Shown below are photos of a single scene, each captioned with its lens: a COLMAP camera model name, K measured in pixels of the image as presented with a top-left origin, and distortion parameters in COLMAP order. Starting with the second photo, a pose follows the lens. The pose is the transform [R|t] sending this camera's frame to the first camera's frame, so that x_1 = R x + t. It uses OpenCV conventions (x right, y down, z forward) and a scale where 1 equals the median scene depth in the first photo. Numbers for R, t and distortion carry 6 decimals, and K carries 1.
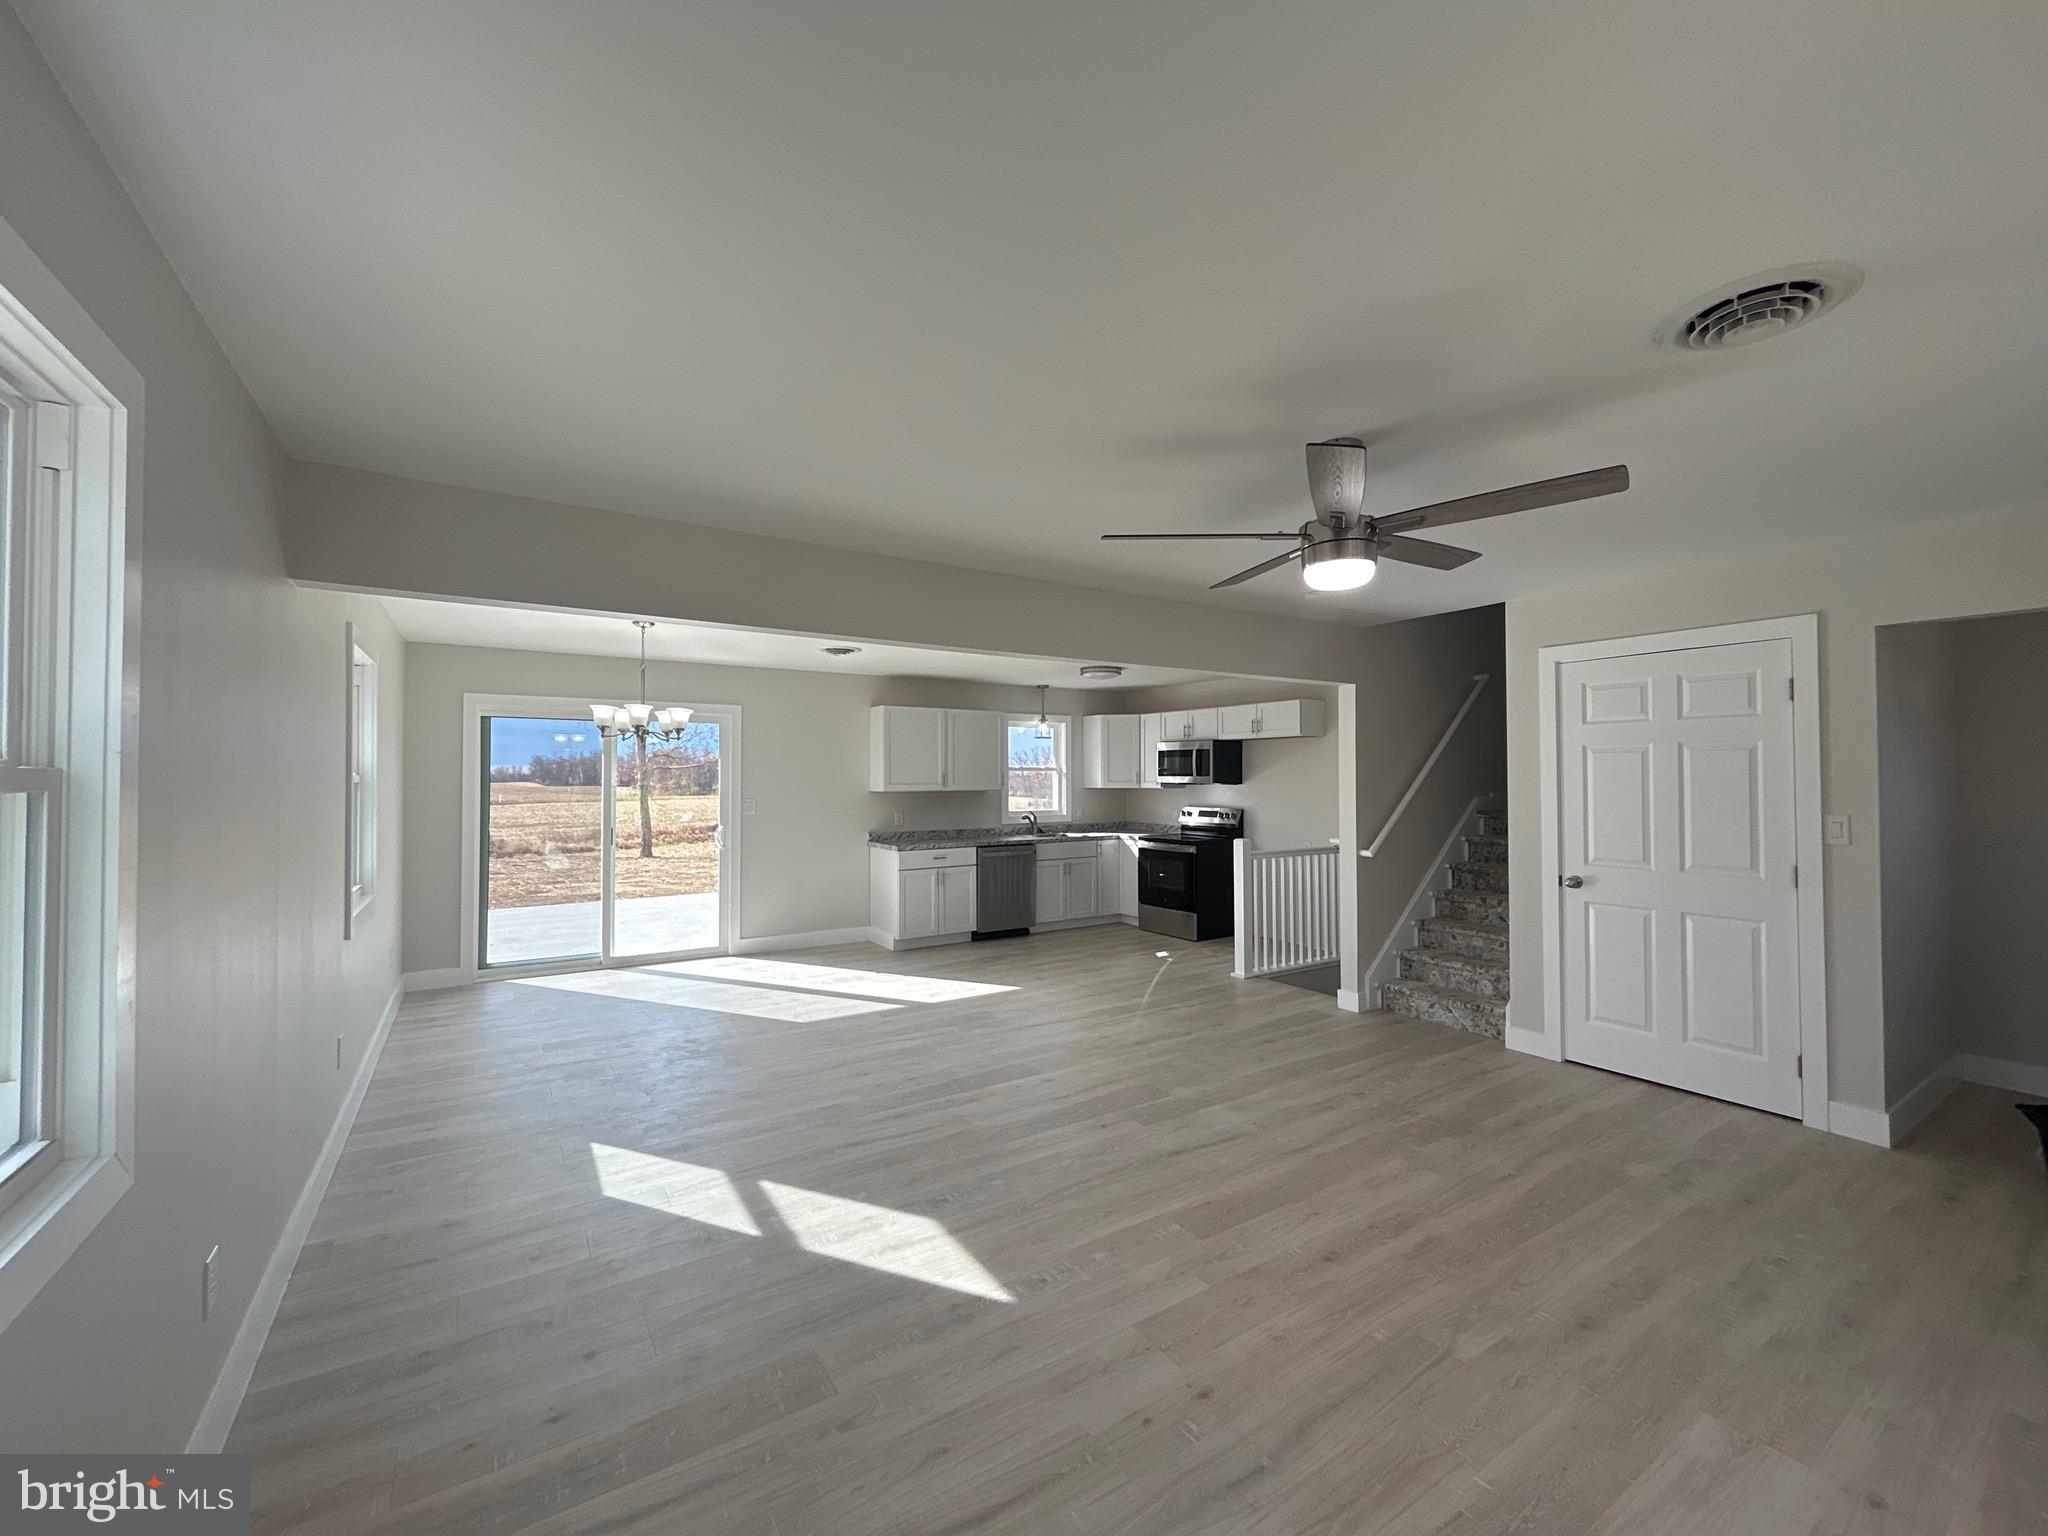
lens RADIAL K [[823.6, 0, 1020.2], [0, 823.6, 763.3], [0, 0, 1]] dist [-0.002035, -0.000643]
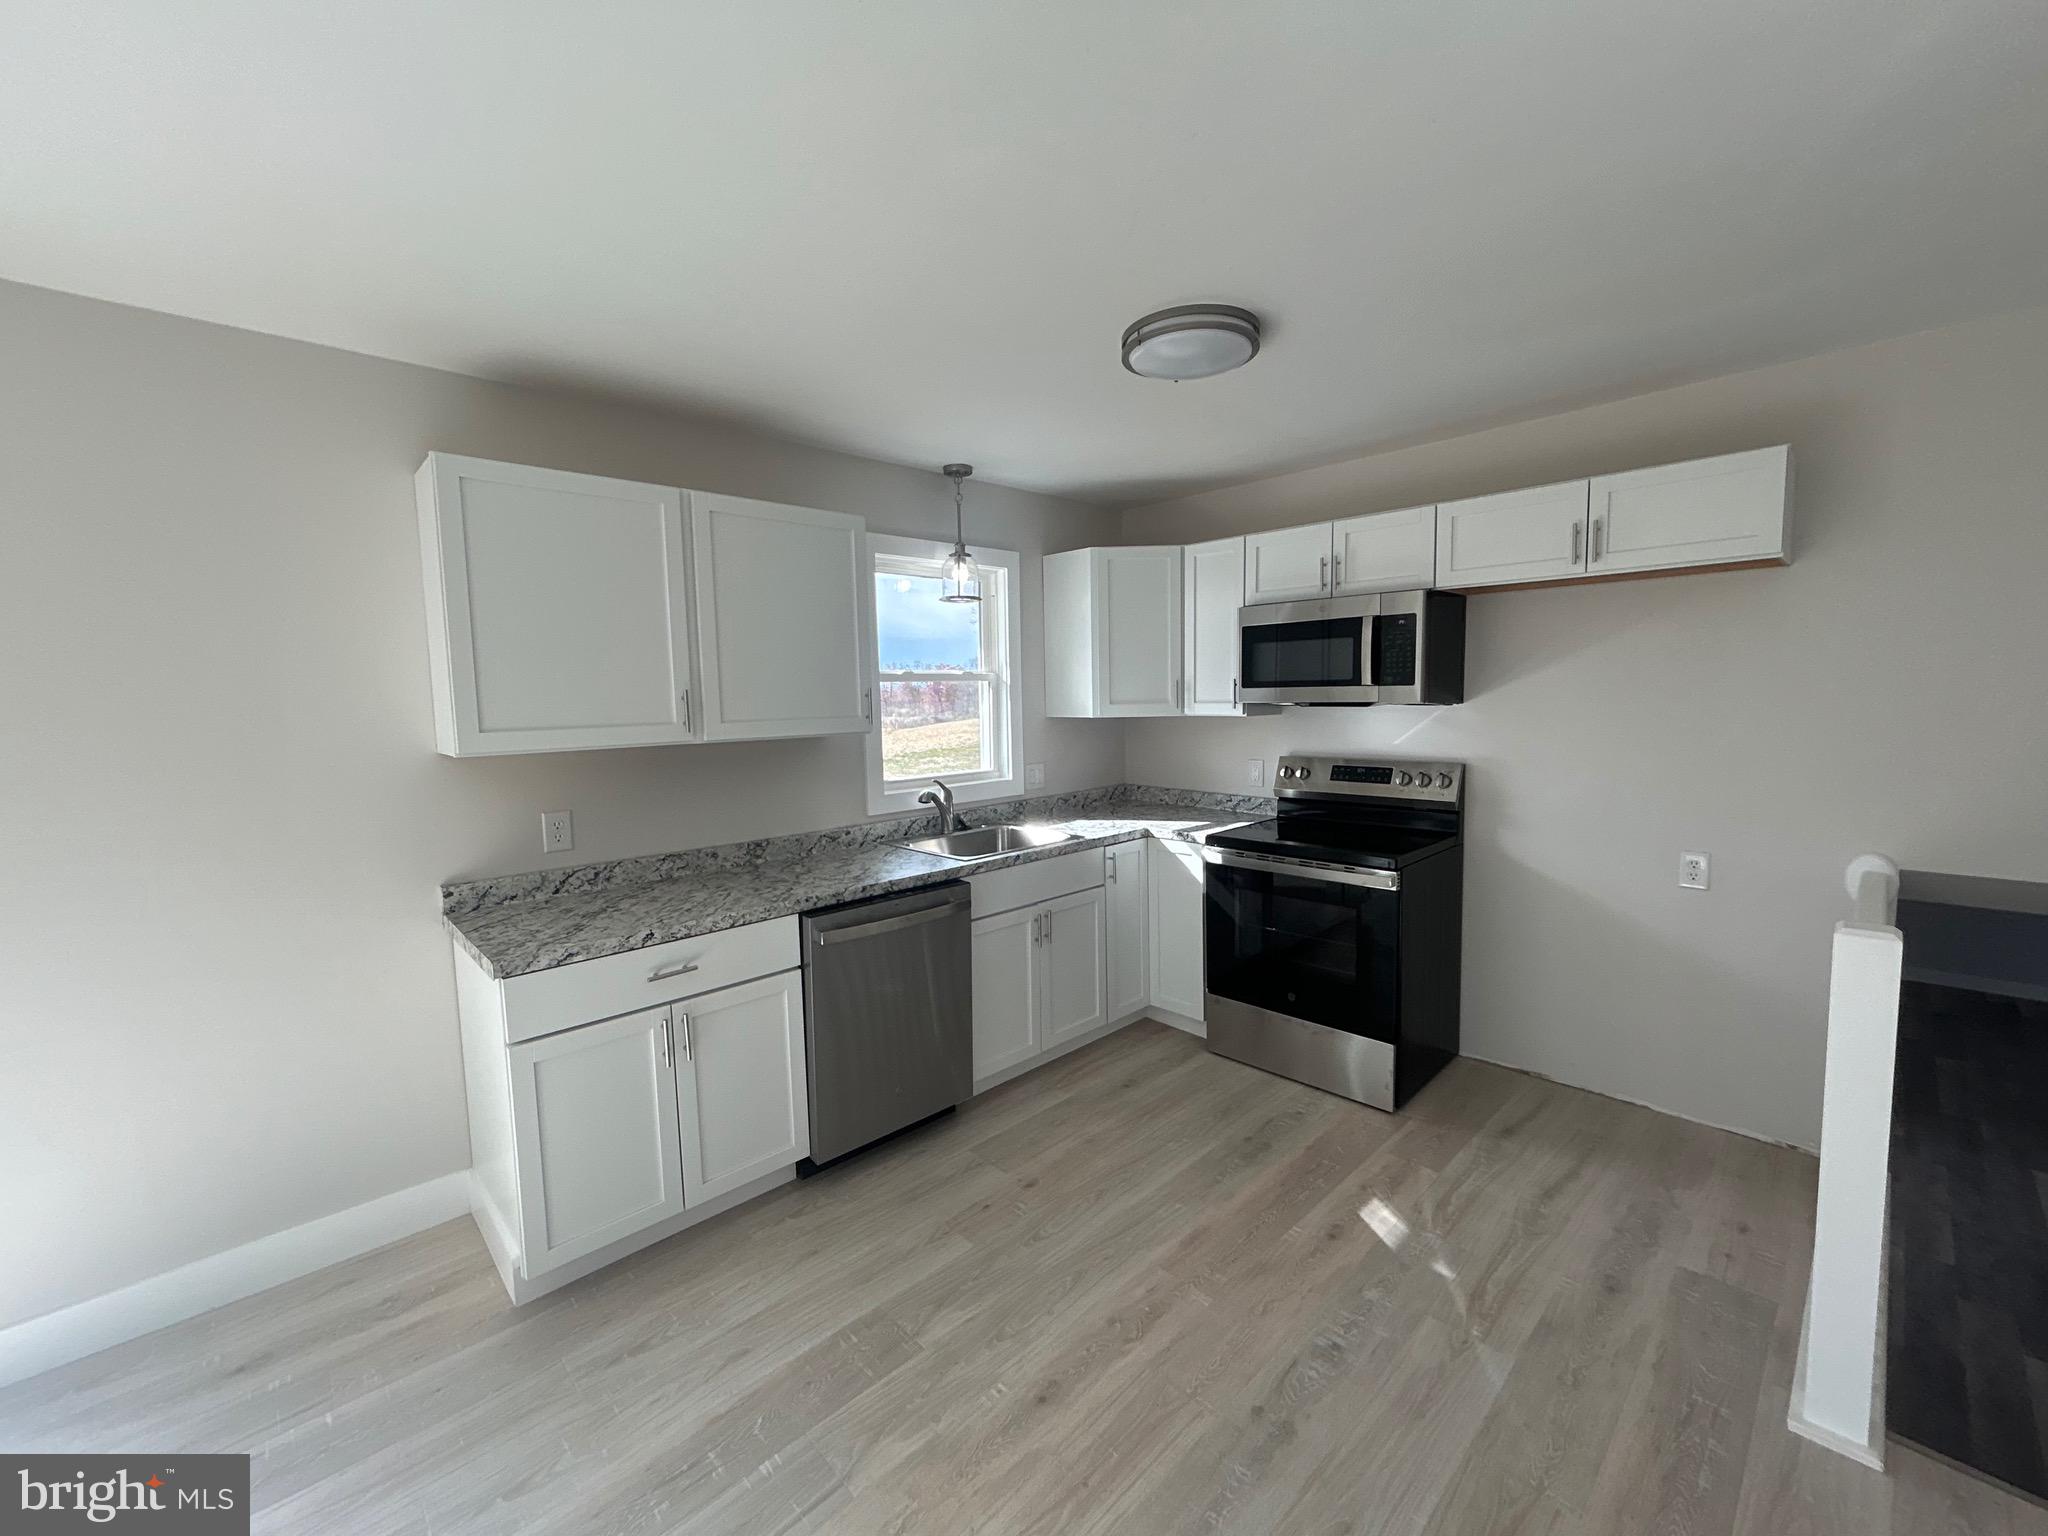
lens RADIAL K [[823.6, 0, 1020.2], [0, 823.6, 763.3], [0, 0, 1]] dist [-0.002035, -0.000643]
pose [[0.982304, -0.035626, 0.183872, -0.023698], [0.016774, 0.994532, 0.103080, 0.009213], [-0.186539, -0.098172, 0.977530, 0.640836]]
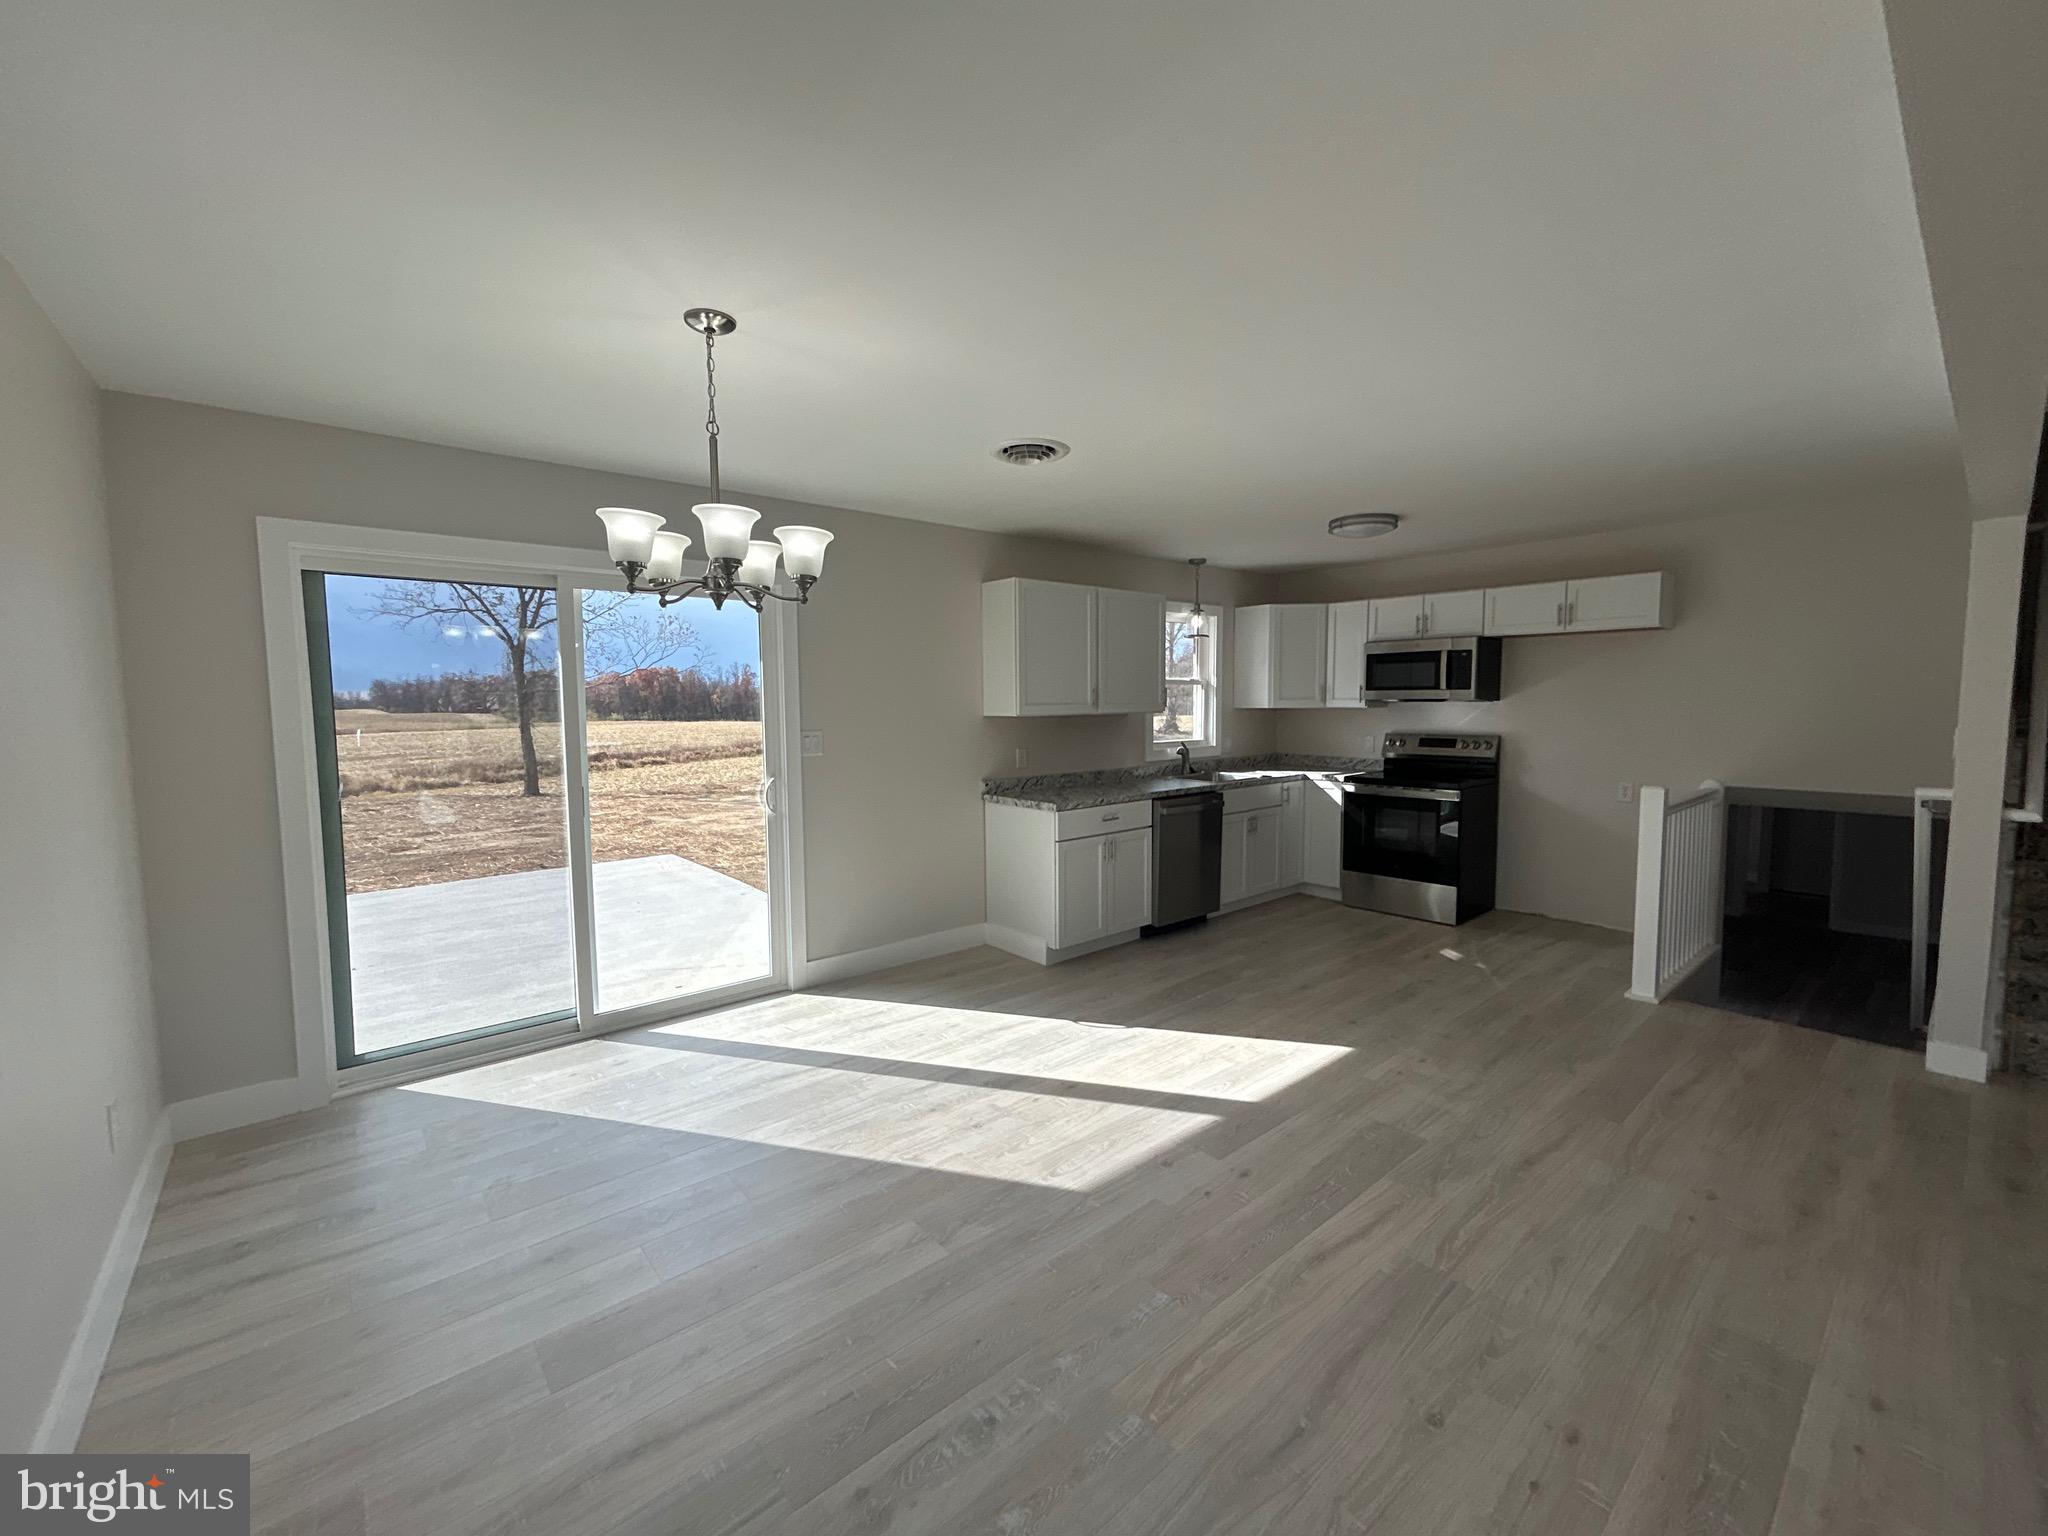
lens RADIAL K [[823.6, 0, 1020.2], [0, 823.6, 763.3], [0, 0, 1]] dist [-0.002035, -0.000643]
pose [[0.991506, -0.017026, 0.128940, -0.231764], [0.004763, 0.995483, 0.094823, 0.009979], [-0.129972, -0.093403, 0.987108, 0.352973]]
